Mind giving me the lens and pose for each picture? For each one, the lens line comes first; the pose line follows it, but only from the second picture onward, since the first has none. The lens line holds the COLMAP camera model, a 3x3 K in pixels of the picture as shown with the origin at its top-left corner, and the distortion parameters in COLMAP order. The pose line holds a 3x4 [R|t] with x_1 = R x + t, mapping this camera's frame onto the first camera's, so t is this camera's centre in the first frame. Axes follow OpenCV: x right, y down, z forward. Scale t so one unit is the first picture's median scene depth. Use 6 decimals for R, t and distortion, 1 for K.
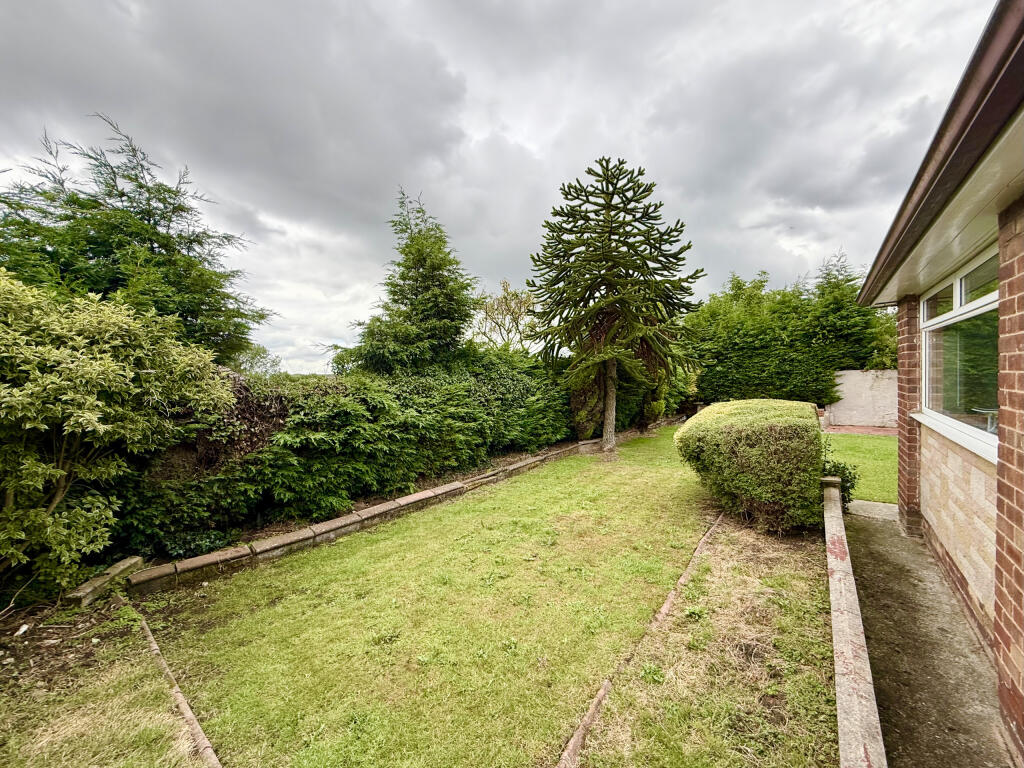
lens RADIAL K [[407.1, 0, 503.2], [0, 407.1, 383.5], [0, 0, 1]] dist [0.001010, -0.000375]
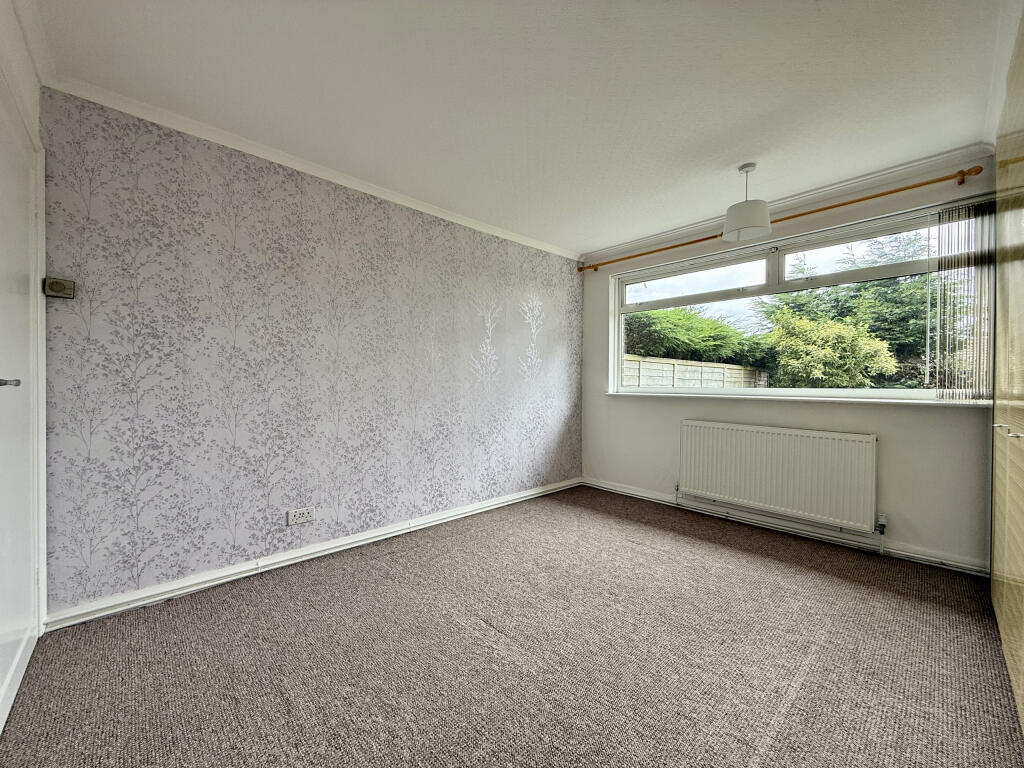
lens RADIAL K [[407.1, 0, 507.3], [0, 407.1, 385.8], [0, 0, 1]] dist [0.001010, -0.000375]
pose [[-0.178086, 0.036450, -0.983340, 1.581522], [-0.022616, 0.998898, 0.041122, 0.092474], [0.983755, 0.029562, -0.177065, -0.383070]]
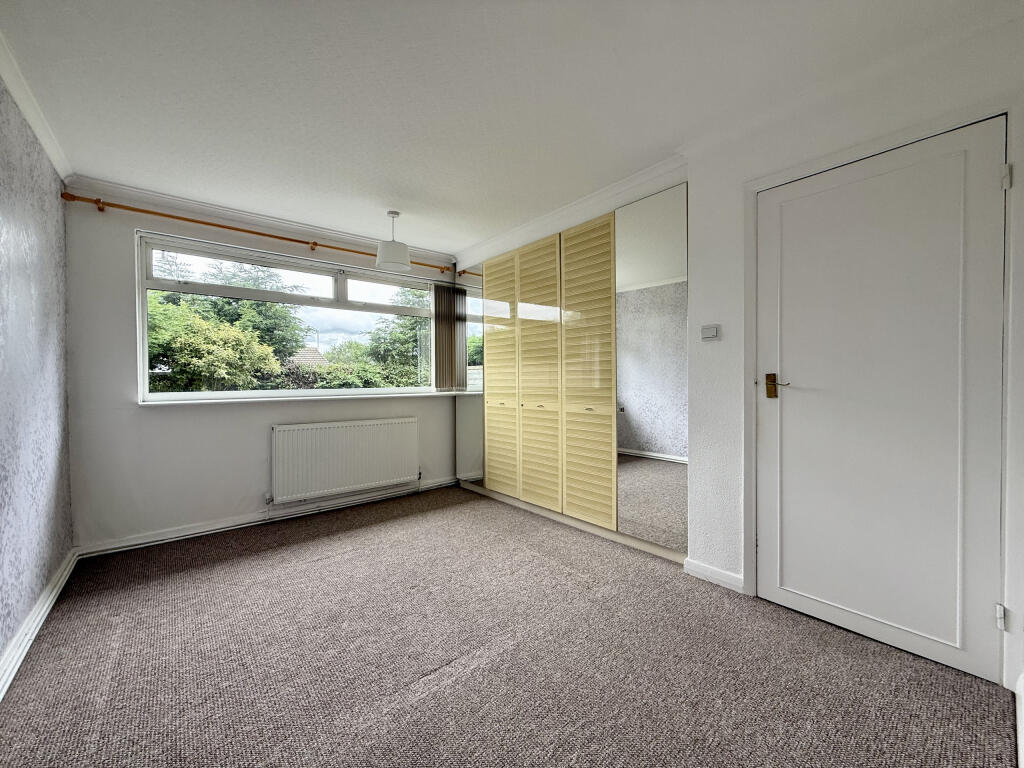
lens RADIAL K [[407.1, 0, 511.9], [0, 407.1, 386.3], [0, 0, 1]] dist [0.001010, -0.000375]
pose [[0.972978, 0.028384, -0.229145, 1.222616], [-0.028229, 0.999594, 0.003954, 0.098620], [0.229164, 0.002621, 0.973384, -0.981294]]
